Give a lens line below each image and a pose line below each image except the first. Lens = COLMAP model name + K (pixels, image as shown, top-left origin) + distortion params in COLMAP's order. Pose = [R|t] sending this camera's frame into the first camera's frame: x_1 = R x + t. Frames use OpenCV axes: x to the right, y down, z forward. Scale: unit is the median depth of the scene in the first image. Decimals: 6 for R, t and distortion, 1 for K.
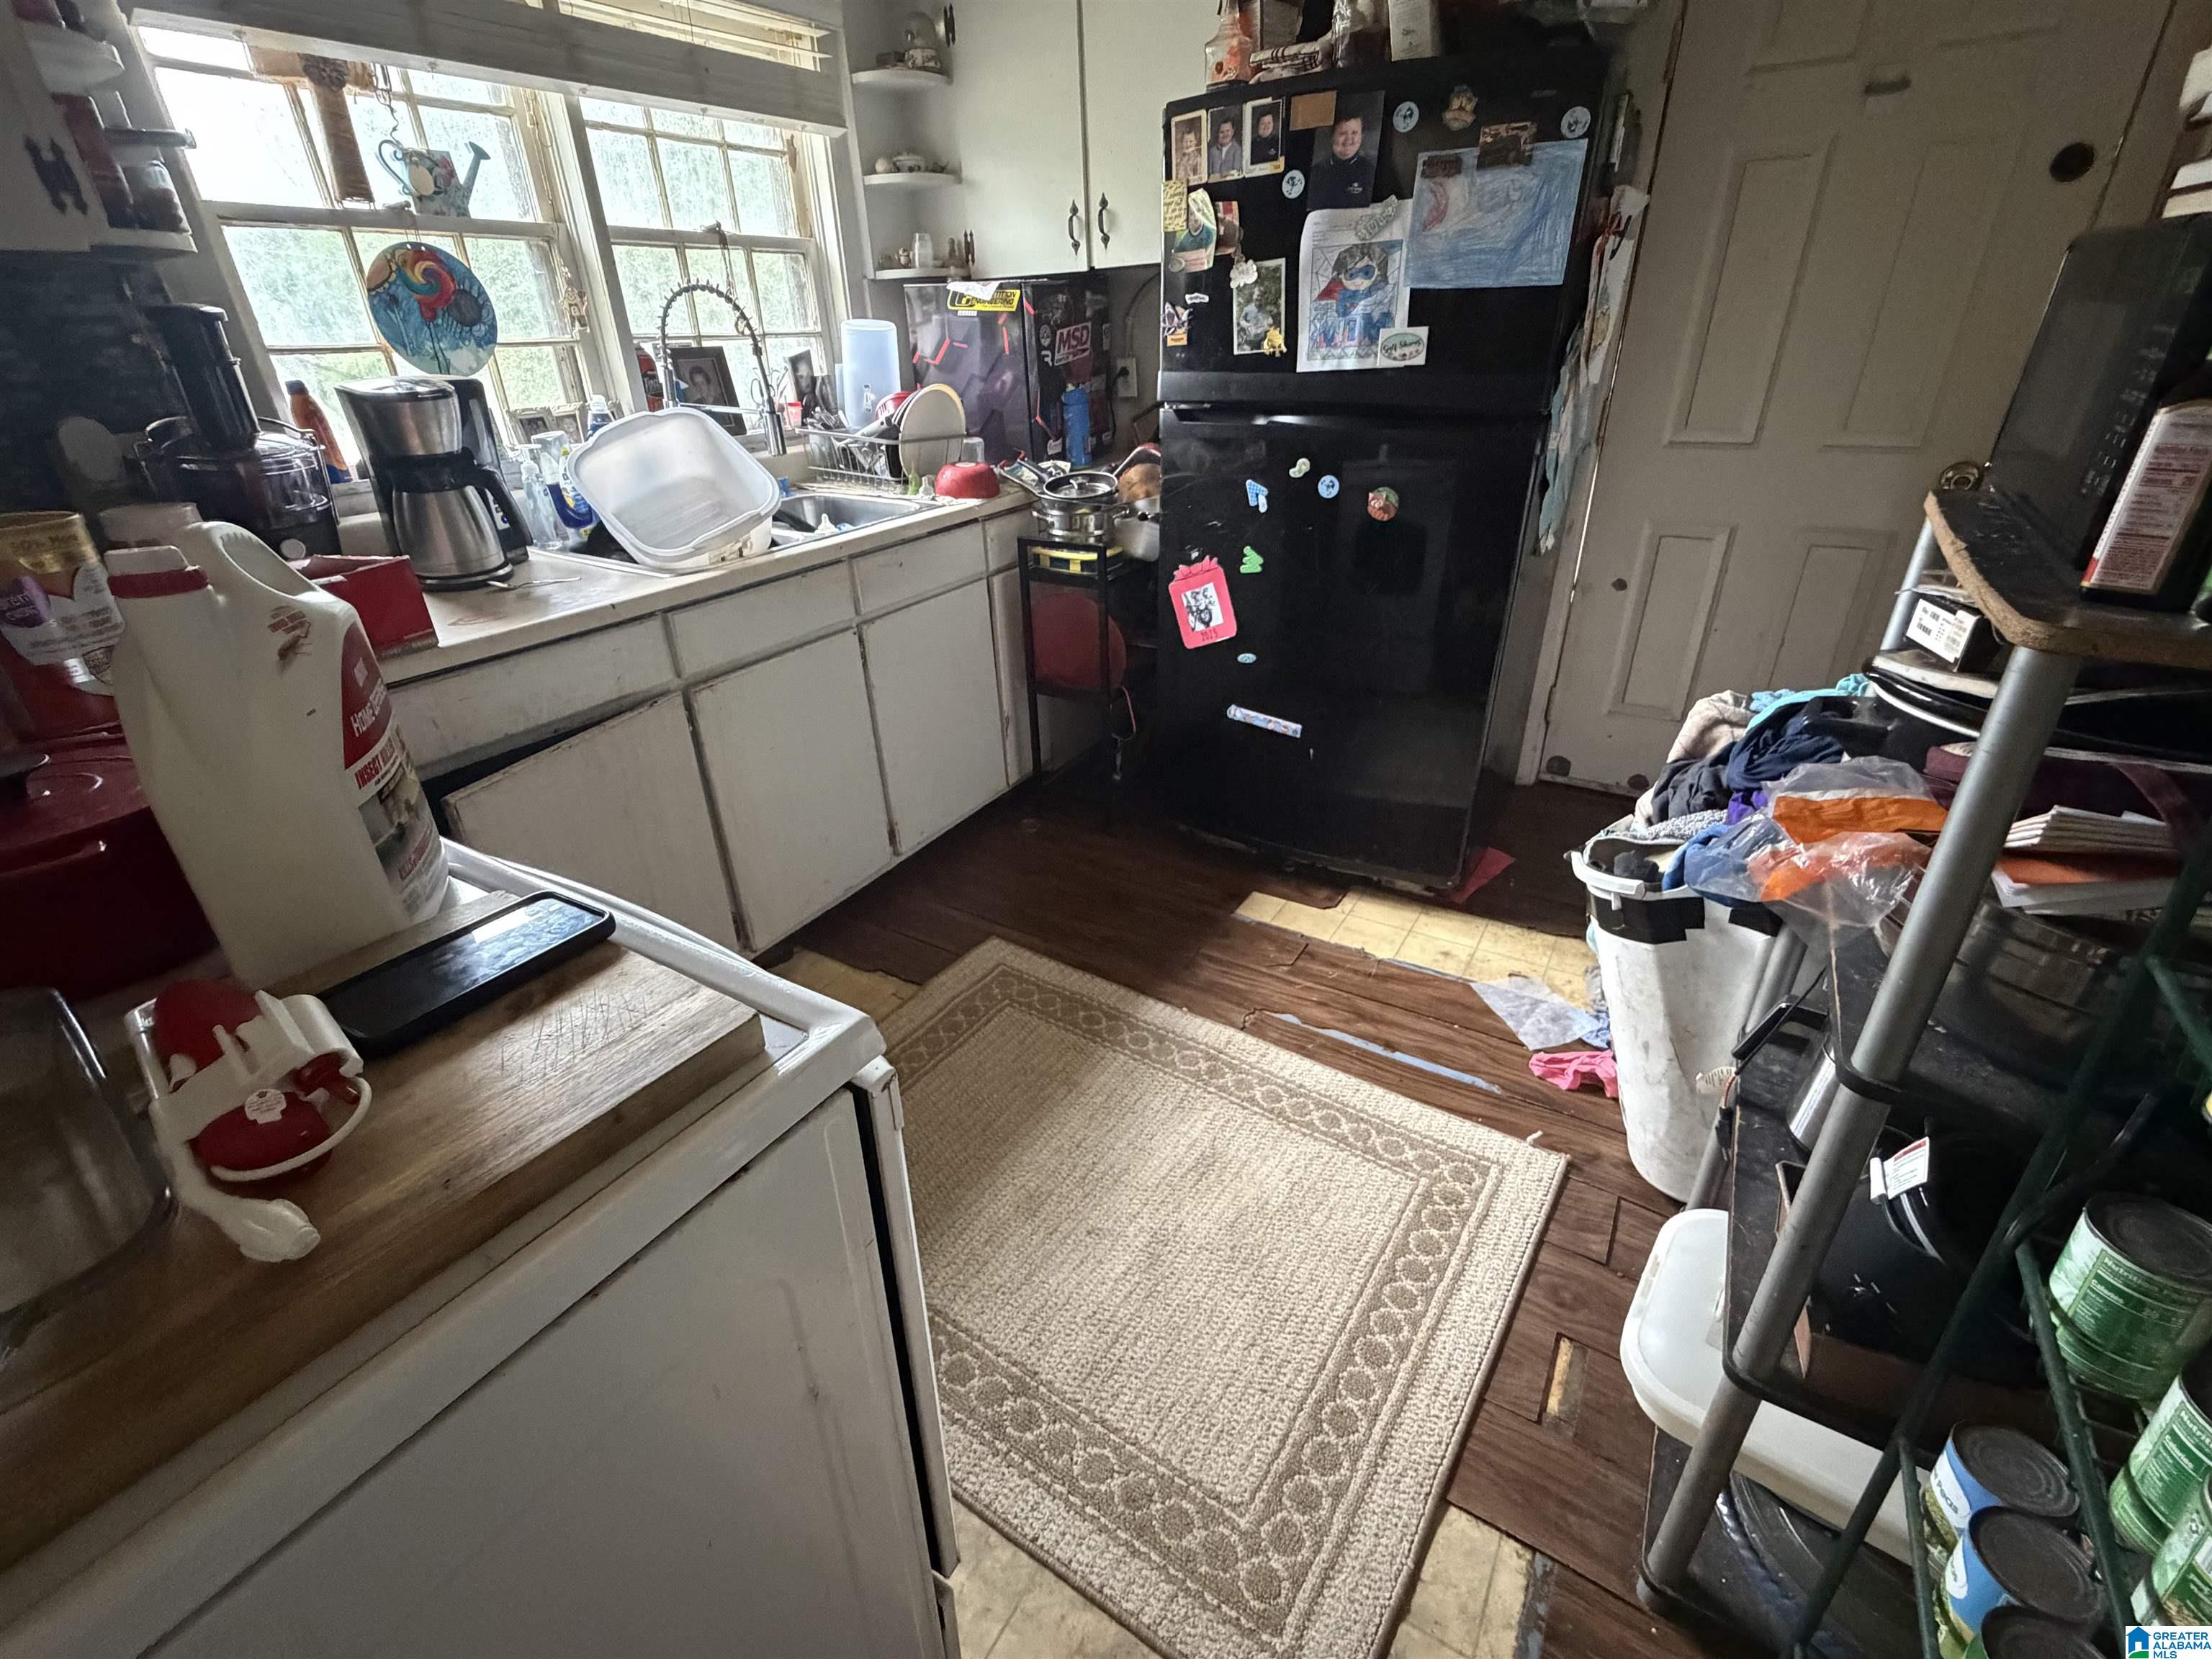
lens RADIAL K [[966.7, 0, 1102.6], [0, 966.7, 828.7], [0, 0, 1]] dist [0.001460, -0.000955]
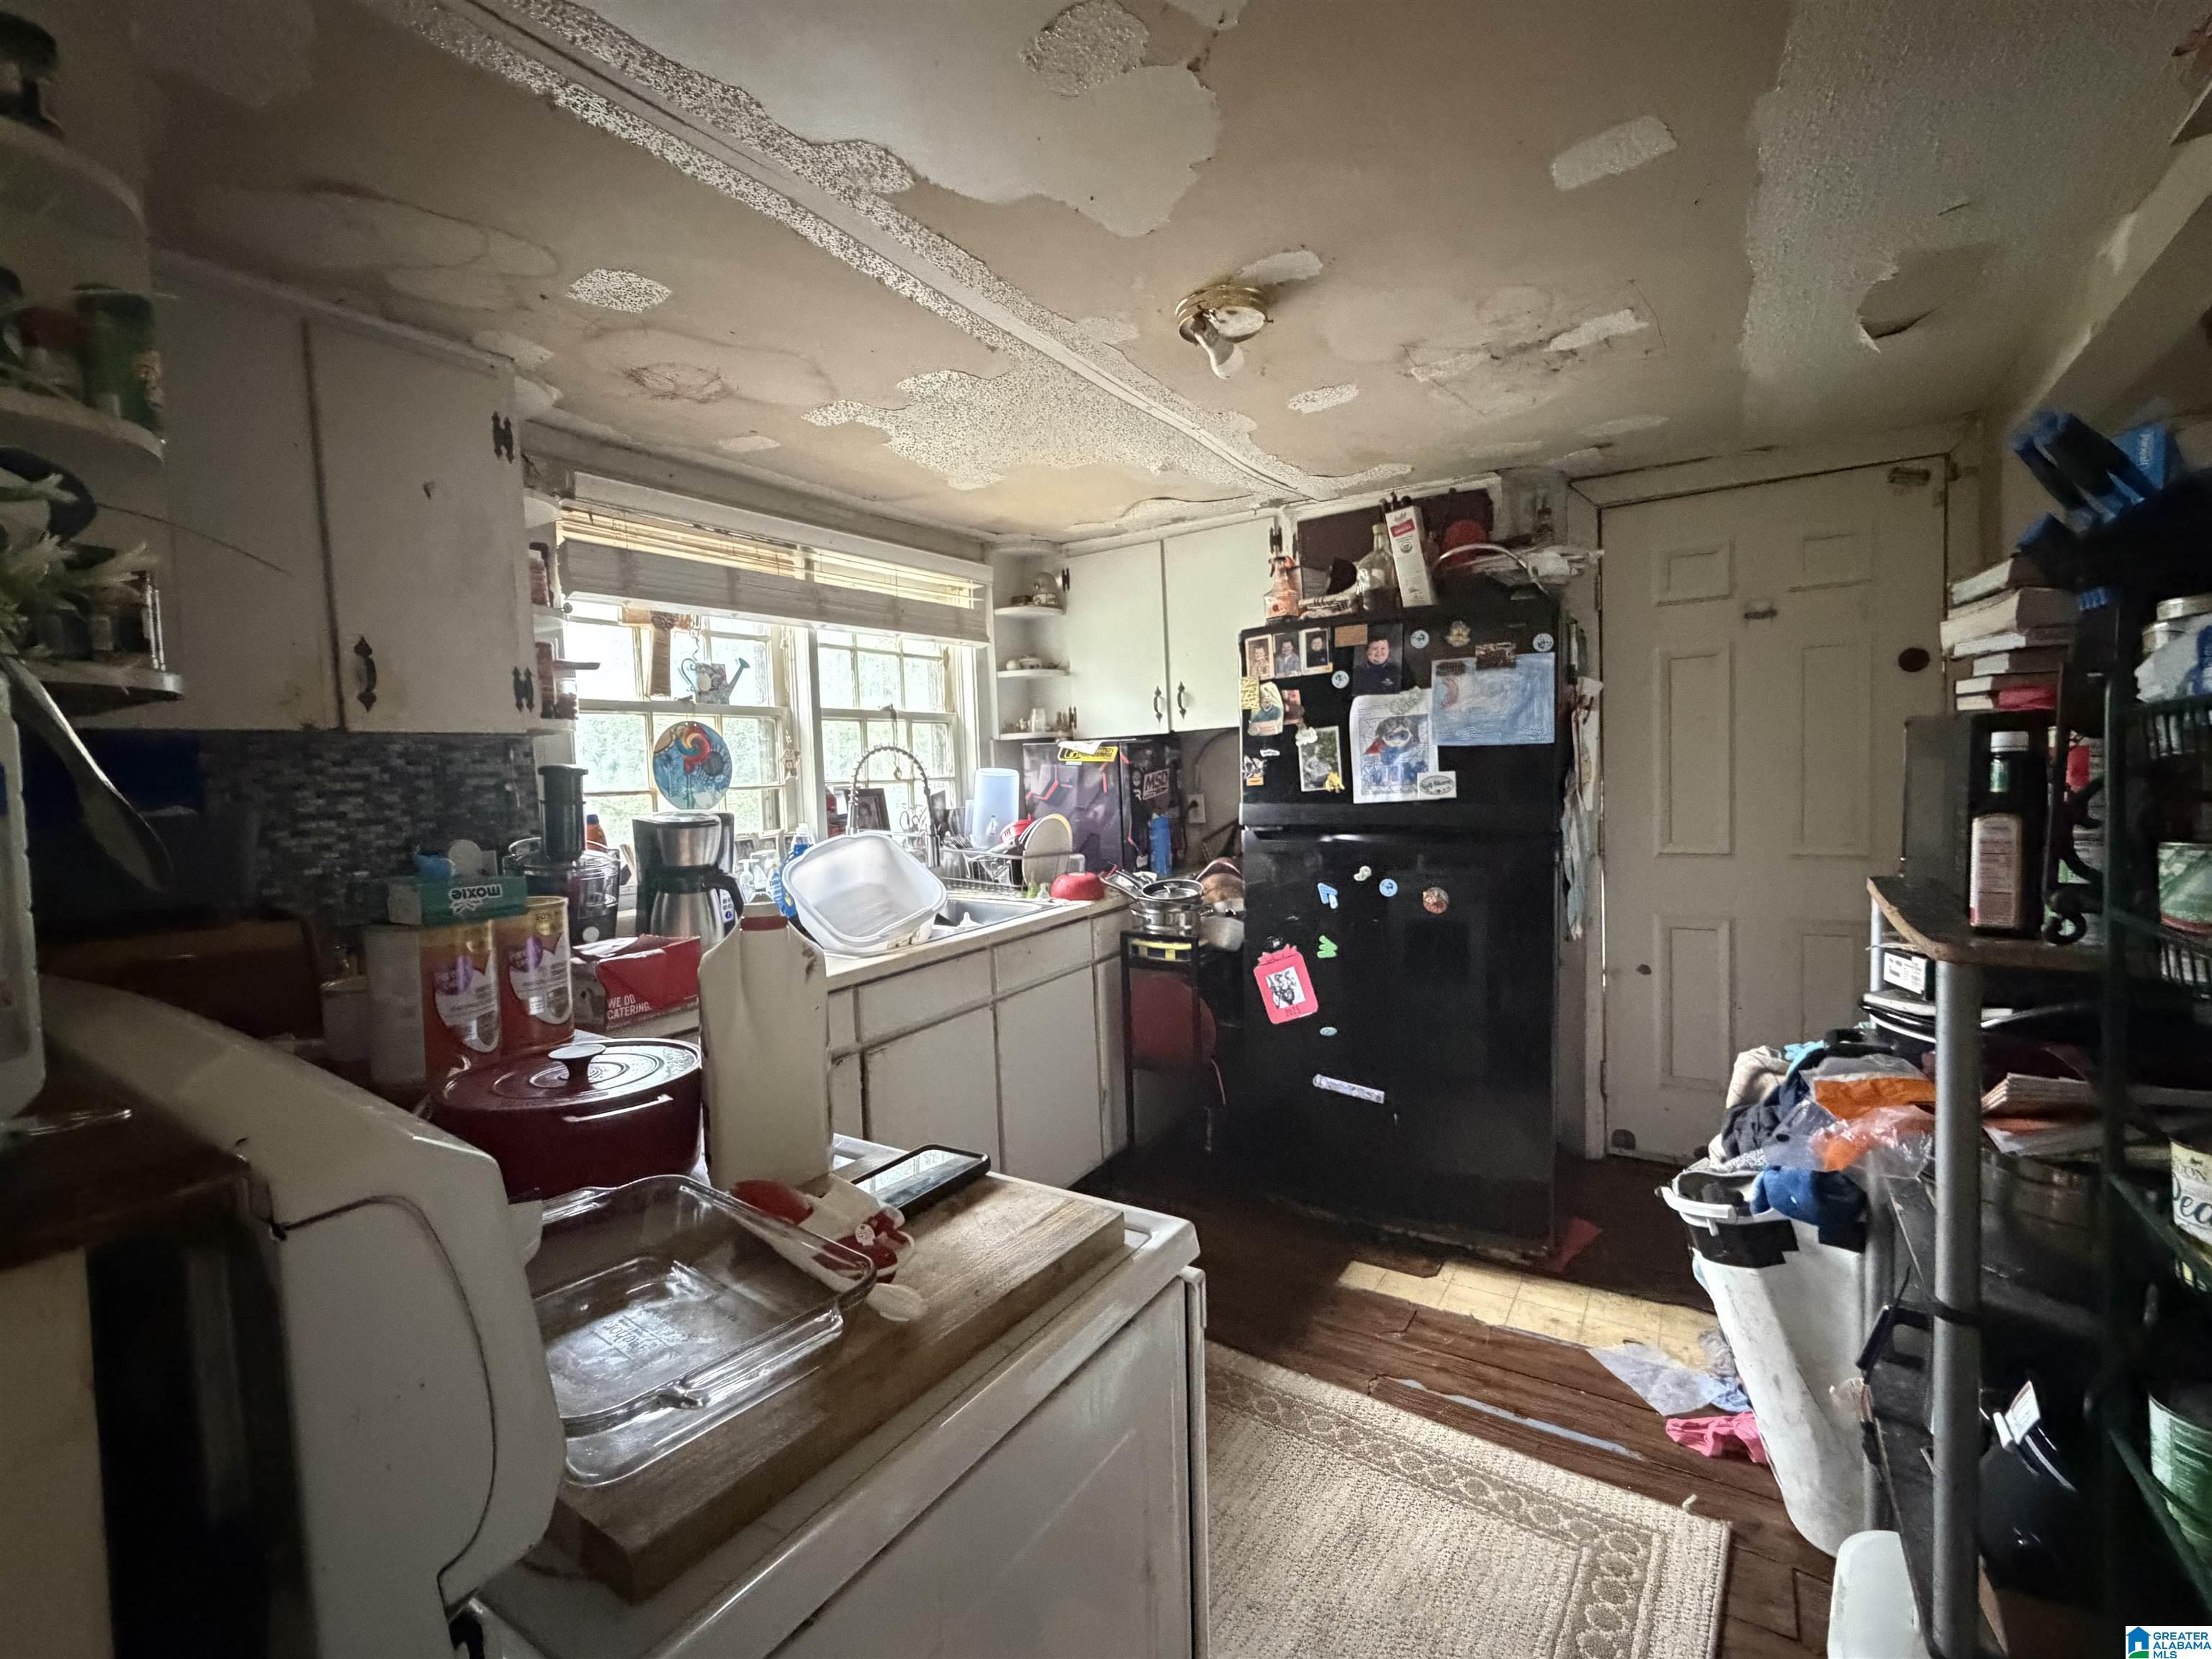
lens RADIAL K [[966.7, 0, 1101.8], [0, 966.7, 828.2], [0, 0, 1]] dist [0.001460, -0.000955]
pose [[0.999813, -0.006371, -0.018249, -0.111152], [-0.001578, 0.914065, -0.405564, 0.077824], [0.019265, 0.405517, 0.913885, -0.163327]]
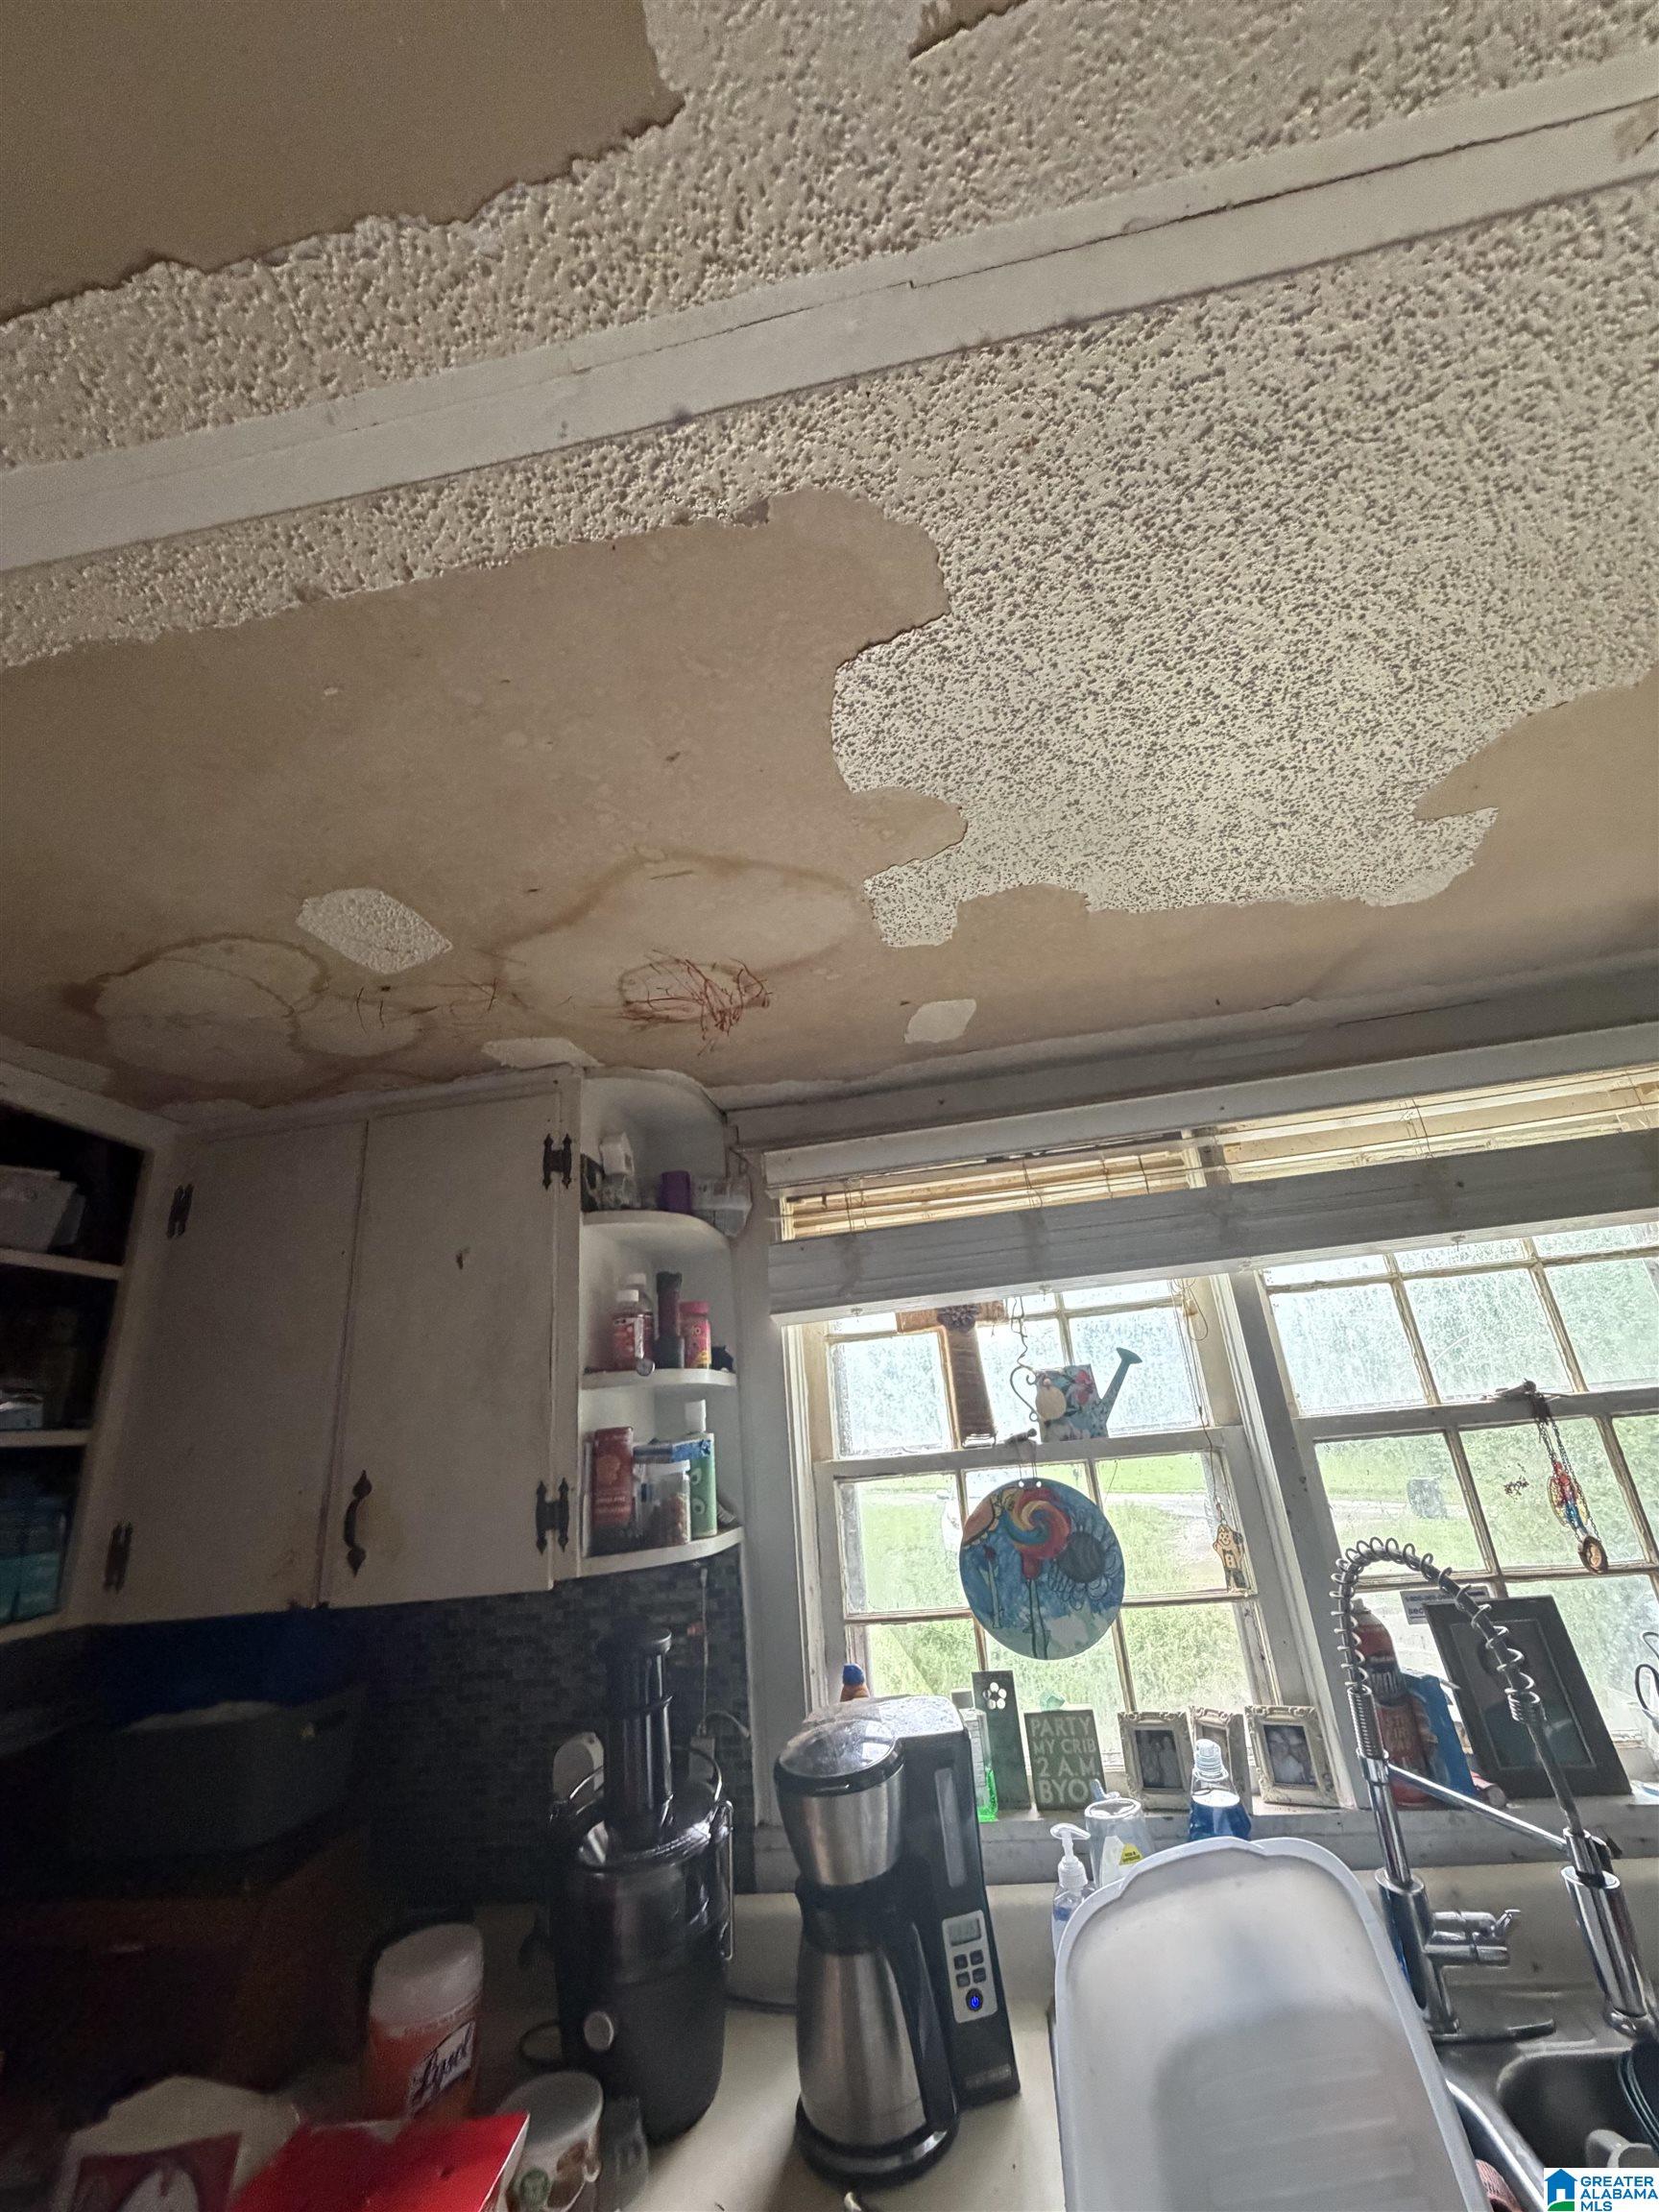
lens RADIAL K [[882.6, 0, 830.0], [0, 882.6, 1099.0], [0, 0, 1]] dist [0.000934, -0.000378]
pose [[0.375331, -0.333454, -0.864833, -0.039501], [-0.357670, 0.808676, -0.467028, -0.455439], [0.855102, 0.484614, 0.184254, 0.567854]]
